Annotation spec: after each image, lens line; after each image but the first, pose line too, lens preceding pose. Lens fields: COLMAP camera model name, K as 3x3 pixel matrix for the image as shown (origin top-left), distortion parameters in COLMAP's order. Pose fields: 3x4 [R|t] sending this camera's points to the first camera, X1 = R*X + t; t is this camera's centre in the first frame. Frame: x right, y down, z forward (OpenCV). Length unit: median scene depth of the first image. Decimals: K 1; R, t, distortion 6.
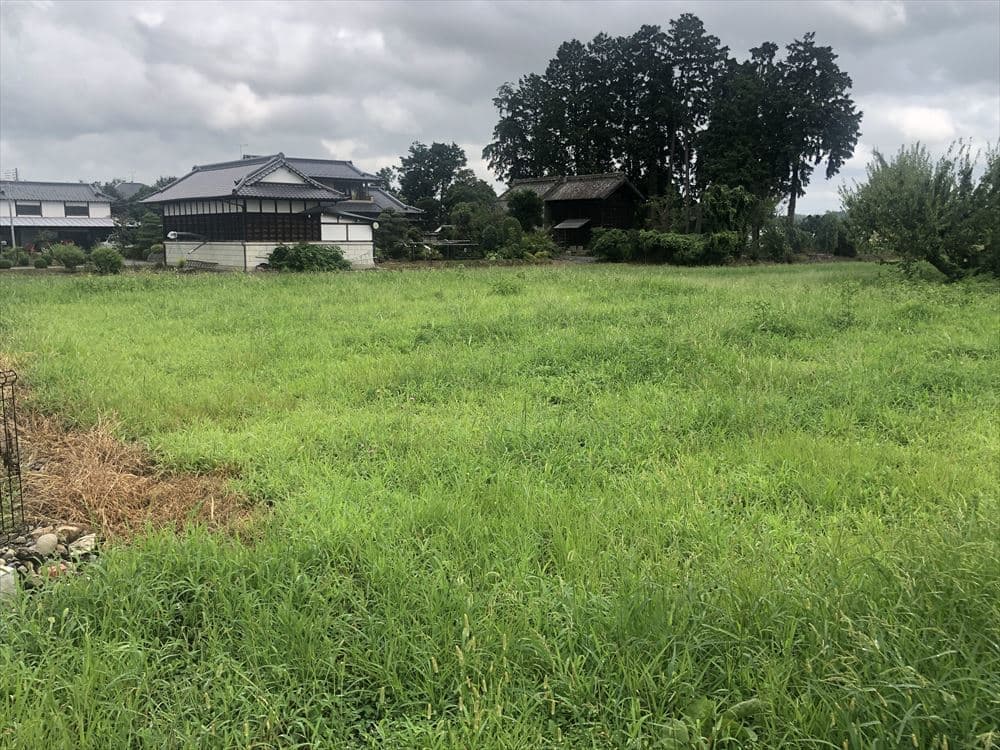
lens RADIAL K [[873.2, 0, 499.4], [0, 873.2, 374.6], [0, 0, 1]] dist [-0.008966, 0.005318]
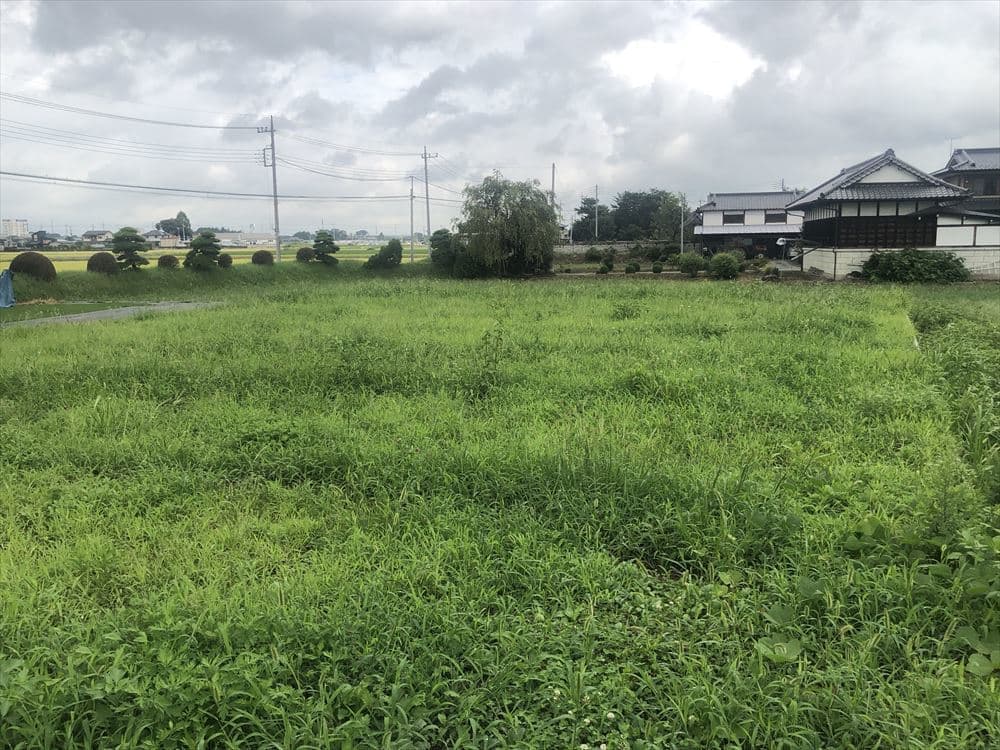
lens RADIAL K [[873.2, 0, 499.8], [0, 873.2, 375.6], [0, 0, 1]] dist [-0.008966, 0.005318]
pose [[0.608818, 0.106482, -0.786131, 0.228872], [-0.106652, 0.992941, 0.051899, -0.025139], [0.786108, 0.052245, 0.615877, 0.137540]]
